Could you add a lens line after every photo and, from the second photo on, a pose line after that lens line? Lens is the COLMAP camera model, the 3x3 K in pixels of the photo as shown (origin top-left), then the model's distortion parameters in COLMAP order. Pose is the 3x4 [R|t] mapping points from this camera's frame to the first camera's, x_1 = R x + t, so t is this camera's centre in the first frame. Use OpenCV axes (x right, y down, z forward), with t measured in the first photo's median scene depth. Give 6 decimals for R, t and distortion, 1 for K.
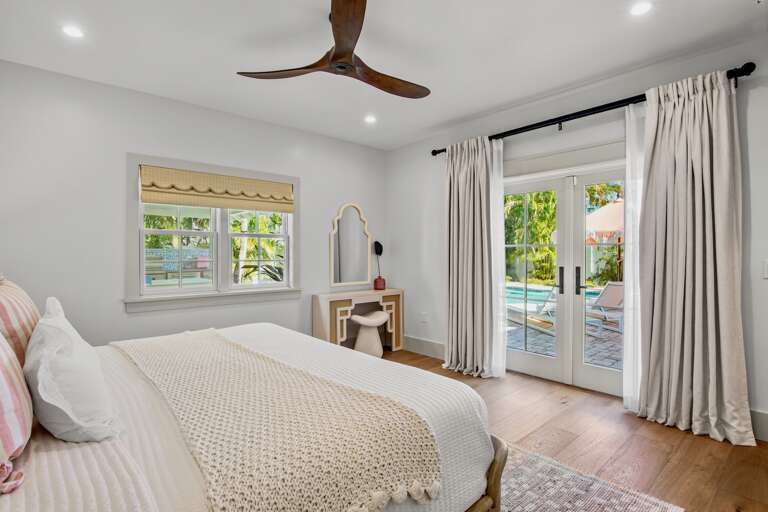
lens RADIAL K [[386.4, 0, 384.0], [0, 386.4, 256.0], [0, 0, 1]] dist [-0.017888, -0.000416]
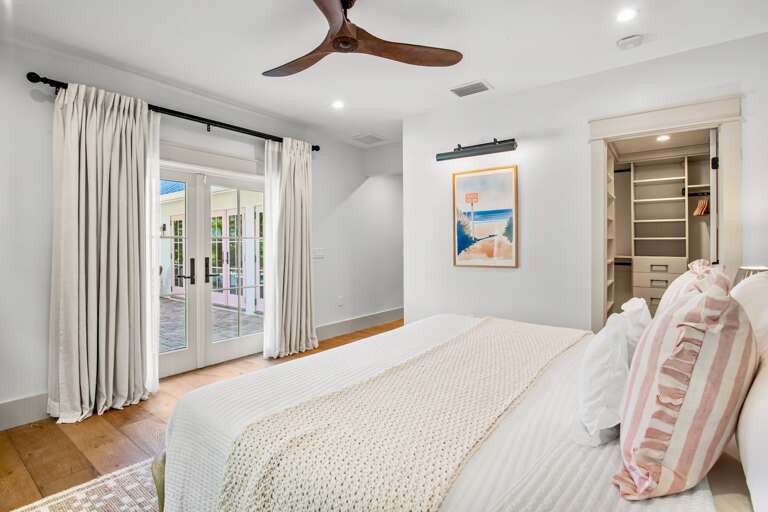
lens RADIAL K [[379.6, 0, 383.1], [0, 379.6, 247.0], [0, 0, 1]] dist [-0.018270, -0.000880]
pose [[-0.204786, -0.001398, 0.978806, -0.652221], [0.013243, 0.999903, 0.004199, -0.000605], [-0.978717, 0.013823, -0.204747, 0.711469]]
